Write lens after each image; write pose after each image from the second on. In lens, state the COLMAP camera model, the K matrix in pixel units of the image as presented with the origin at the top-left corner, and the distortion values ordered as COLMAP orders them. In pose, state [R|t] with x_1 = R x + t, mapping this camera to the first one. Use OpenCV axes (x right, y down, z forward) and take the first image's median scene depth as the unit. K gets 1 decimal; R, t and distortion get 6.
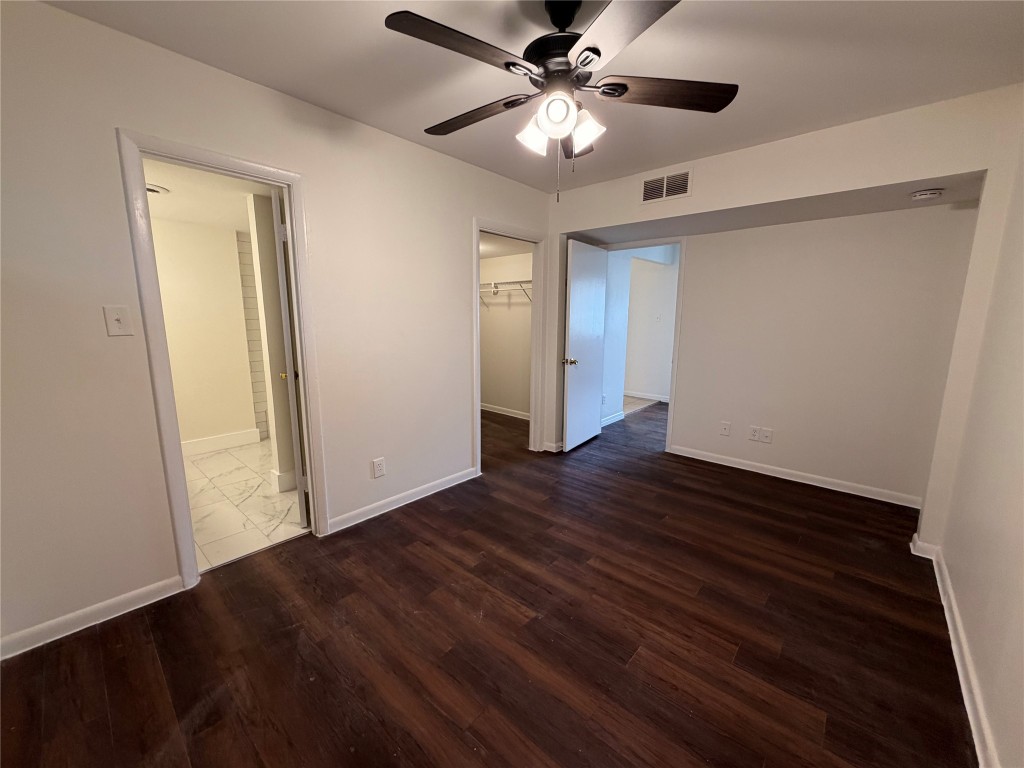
lens RADIAL K [[407.6, 0, 507.7], [0, 407.6, 384.3], [0, 0, 1]] dist [0.000423, -0.000138]
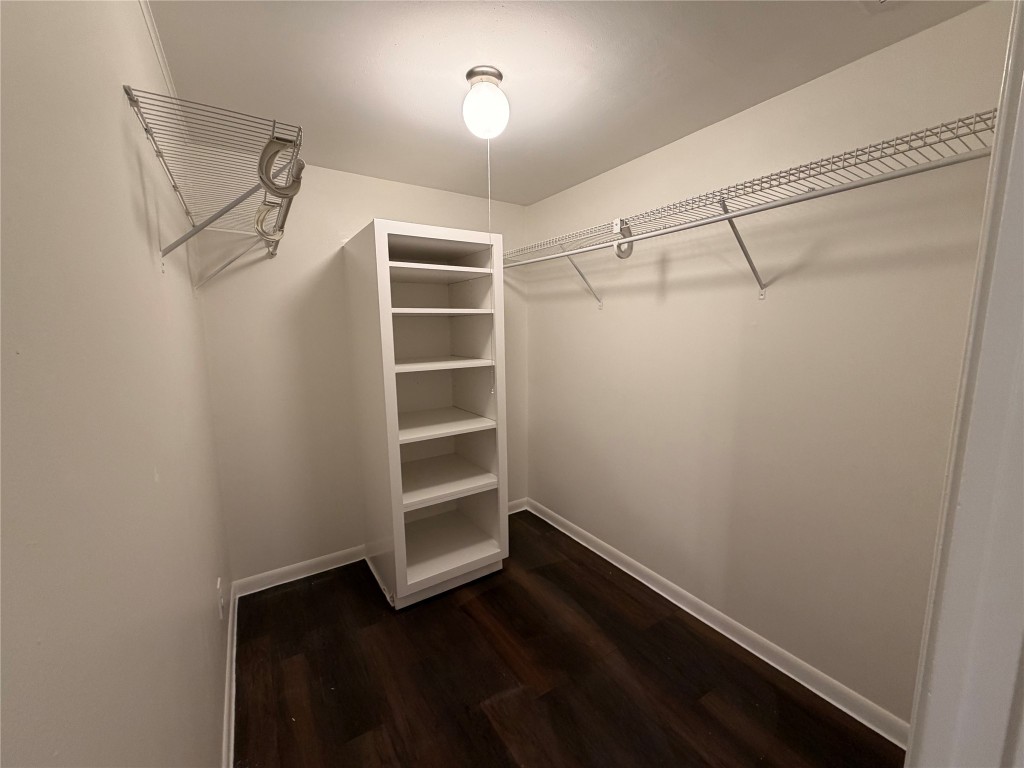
lens RADIAL K [[407.6, 0, 507.7], [0, 407.6, 384.3], [0, 0, 1]] dist [0.000423, -0.000138]
pose [[0.964500, 0.020867, -0.263256, -0.030272], [-0.026692, 0.999471, -0.018569, -0.102462], [0.262729, 0.024937, 0.964547, 0.629576]]
